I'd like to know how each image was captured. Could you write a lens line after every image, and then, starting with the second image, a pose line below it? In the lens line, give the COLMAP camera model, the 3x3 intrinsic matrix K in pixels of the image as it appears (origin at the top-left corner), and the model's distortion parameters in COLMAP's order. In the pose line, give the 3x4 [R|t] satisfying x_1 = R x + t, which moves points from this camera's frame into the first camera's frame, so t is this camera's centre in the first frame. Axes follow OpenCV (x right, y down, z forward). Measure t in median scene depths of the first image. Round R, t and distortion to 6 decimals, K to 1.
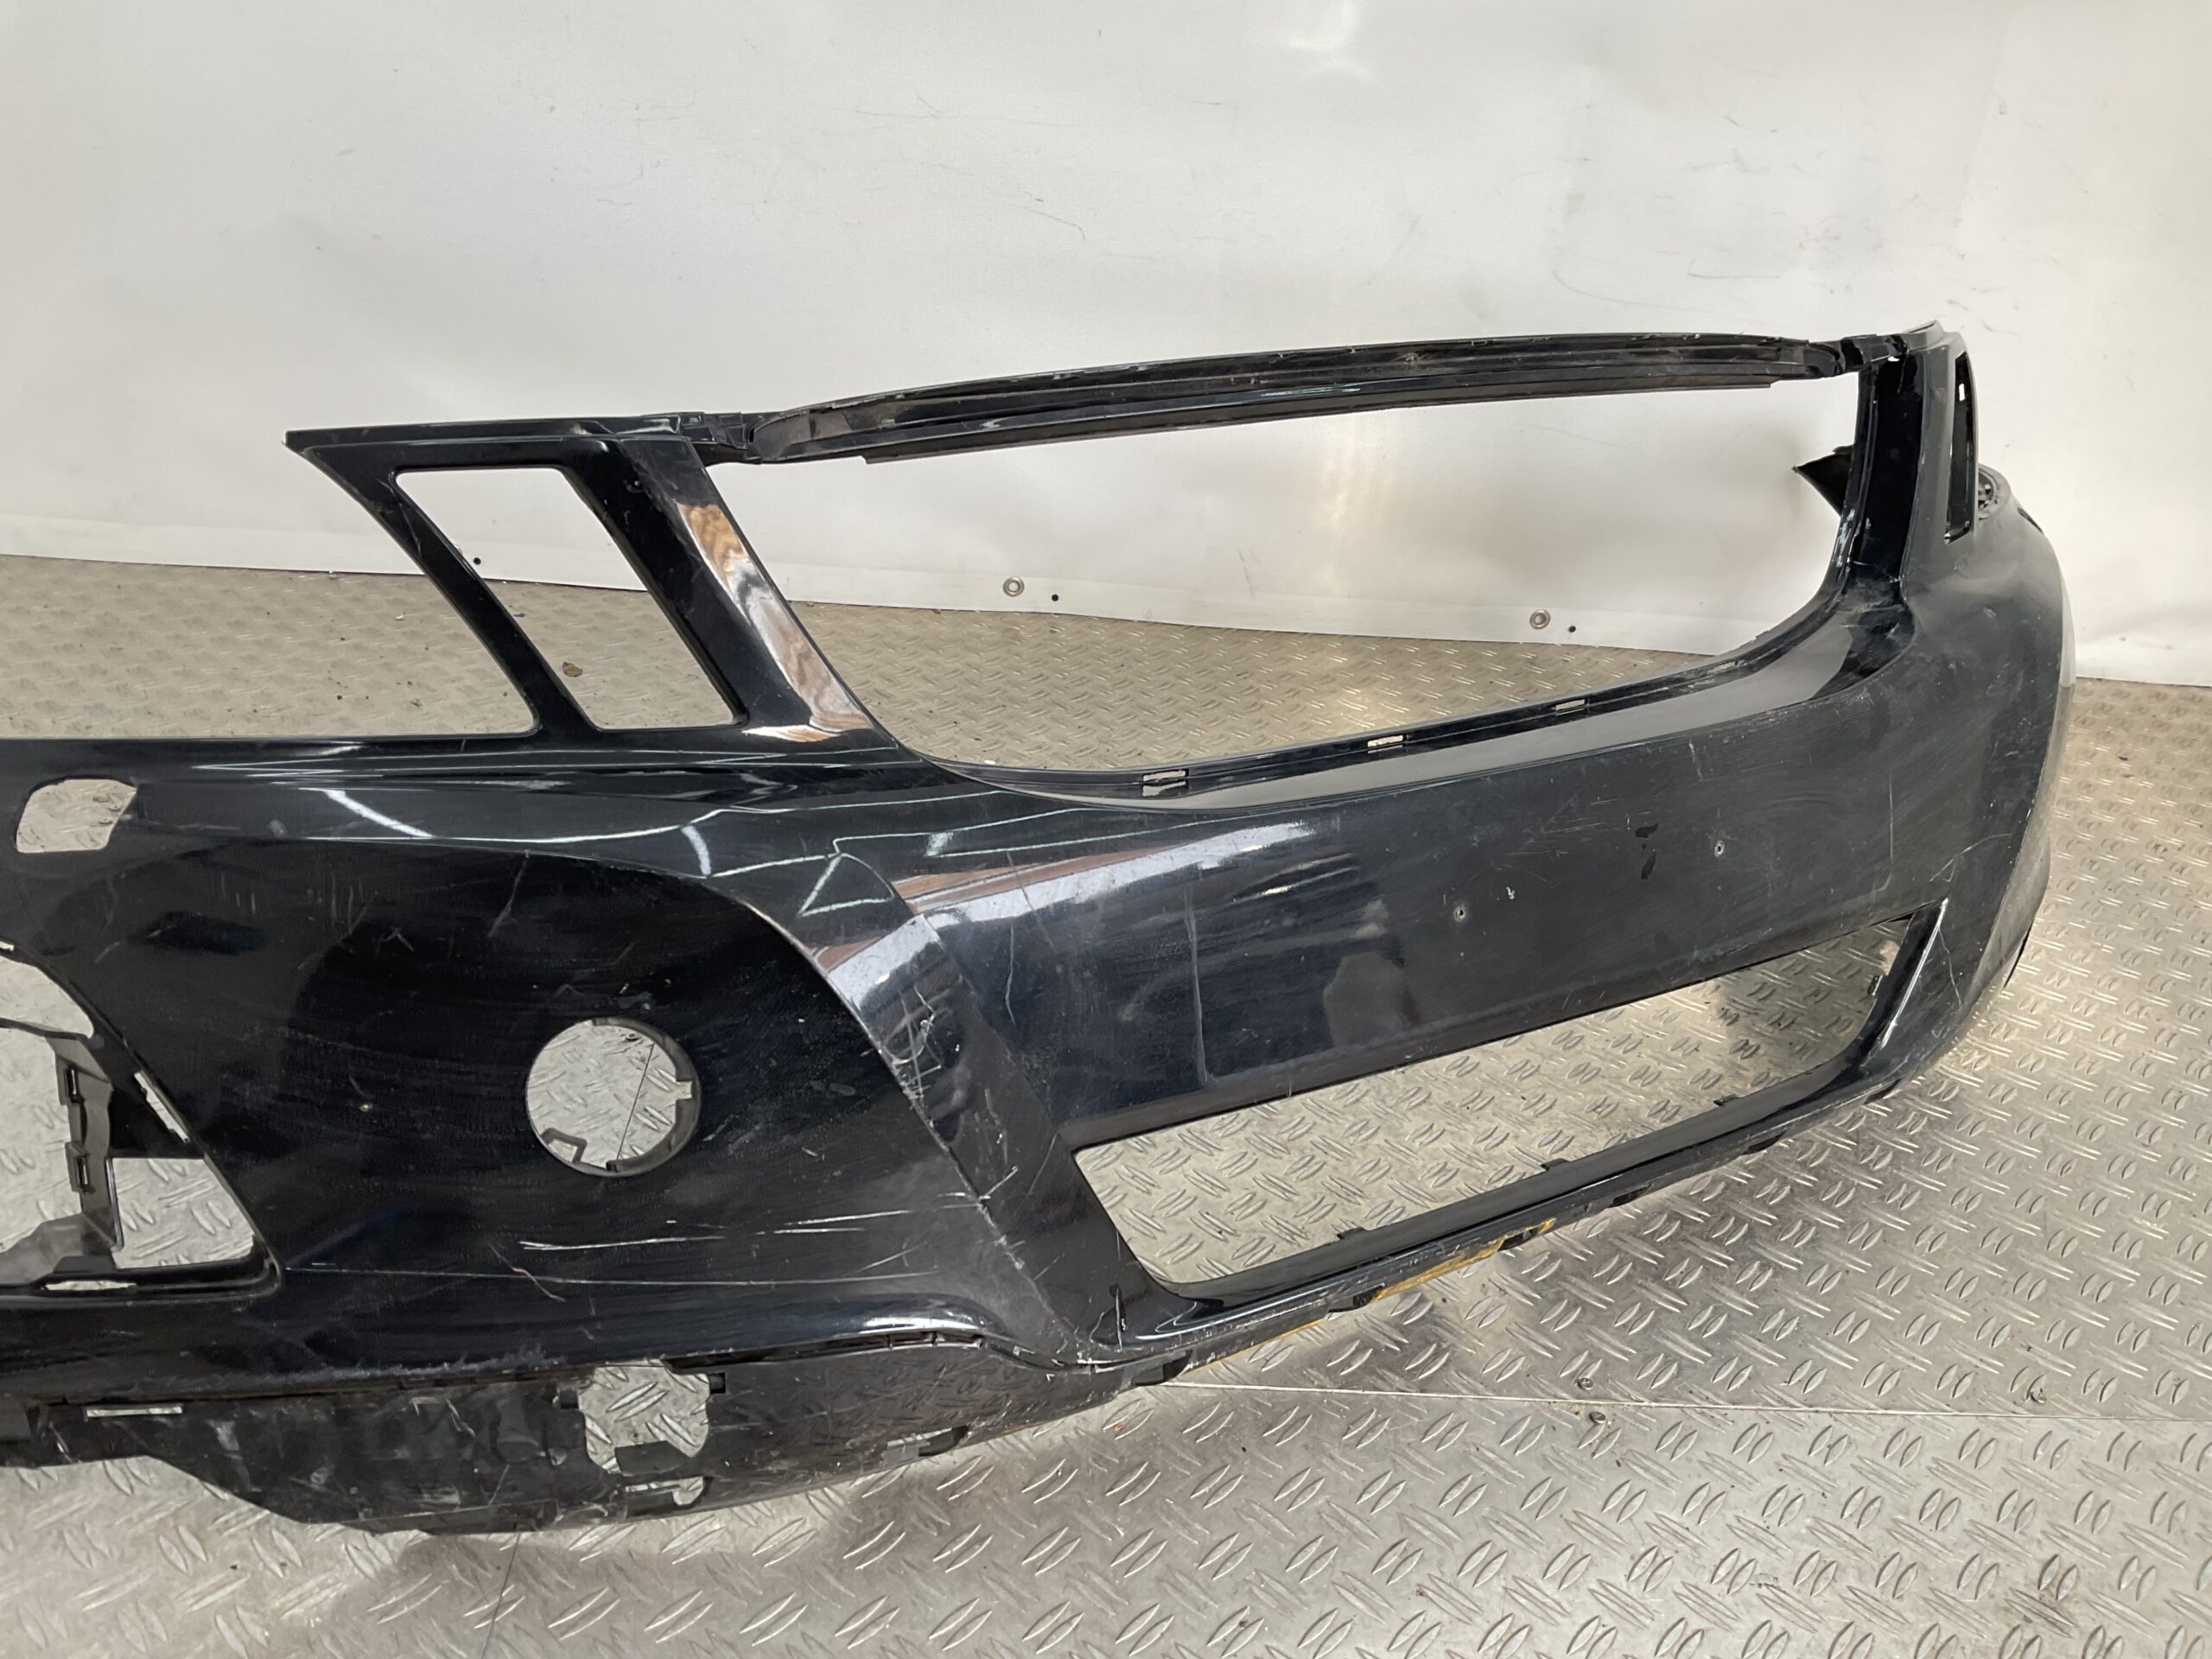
lens RADIAL K [[1906.8, 0, 1062.6], [0, 1906.8, 784.8], [0, 0, 1]] dist [0.097049, -0.208601]
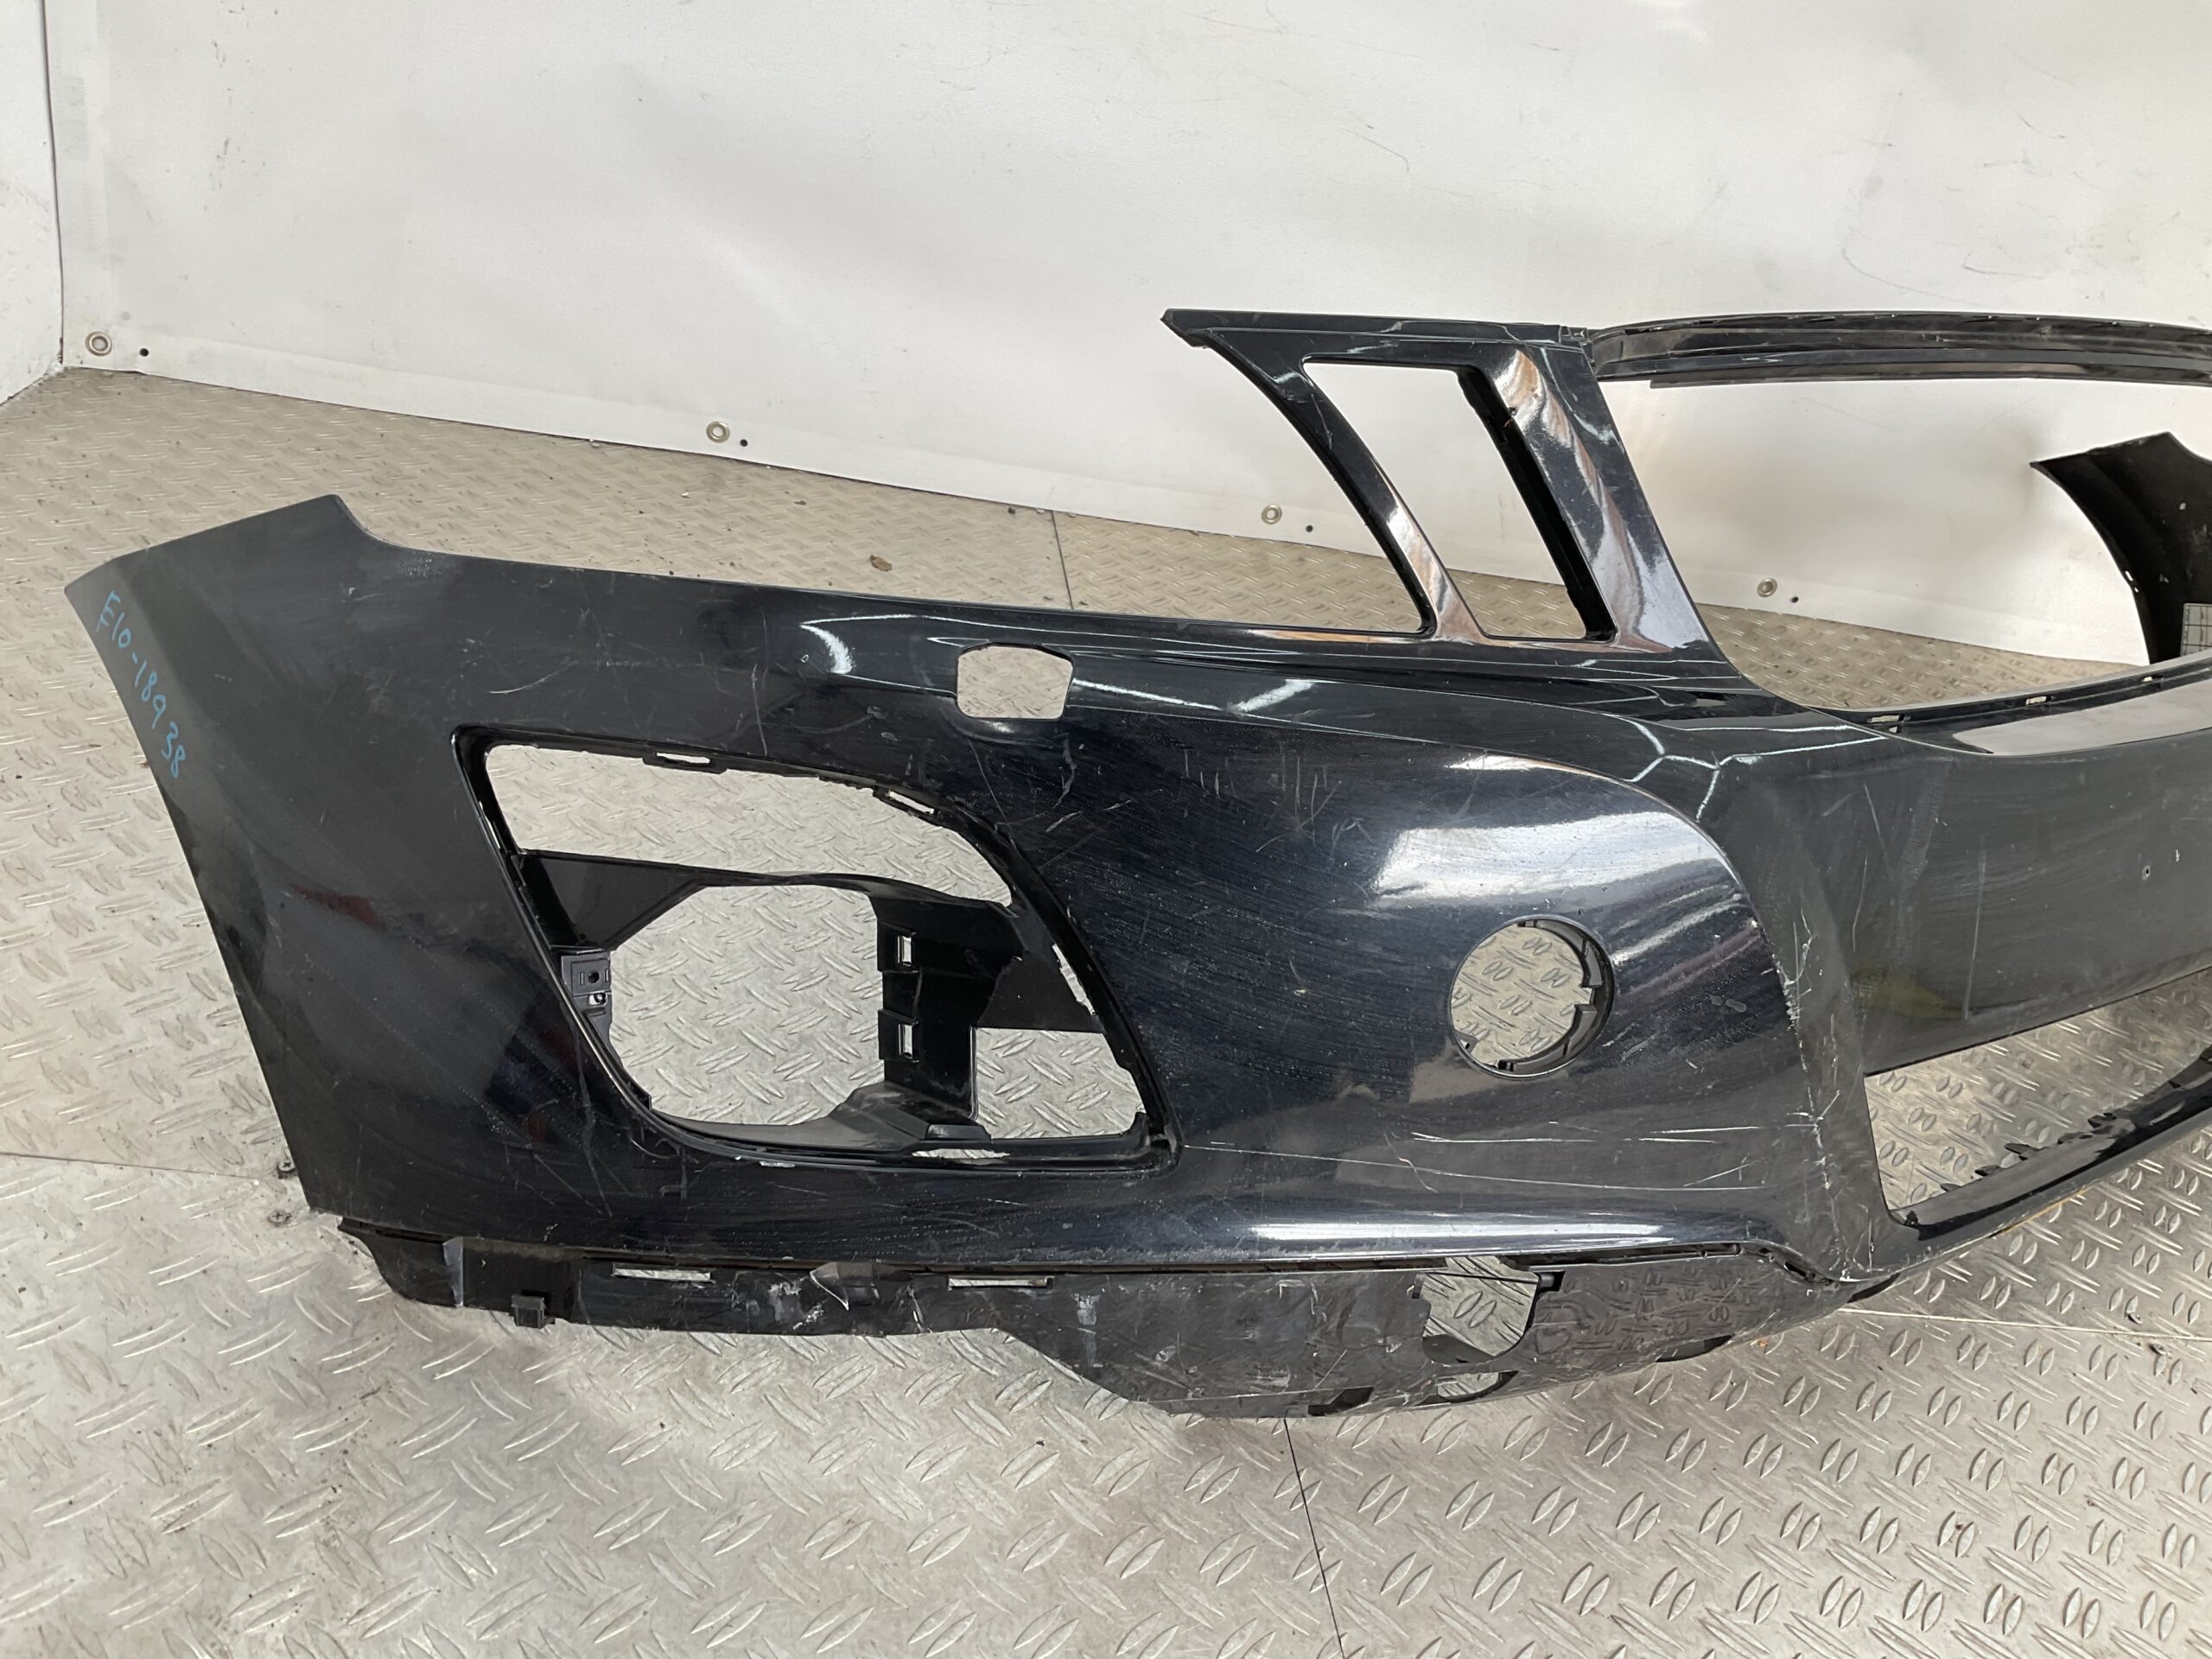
lens RADIAL K [[1906.8, 0, 1062.6], [0, 1906.8, 784.8], [0, 0, 1]] dist [0.097049, -0.208601]
pose [[0.992590, 0.069392, 0.099747, -0.550032], [-0.072928, 0.996816, 0.032252, 0.032984], [-0.097192, -0.039287, 0.994490, 0.017812]]
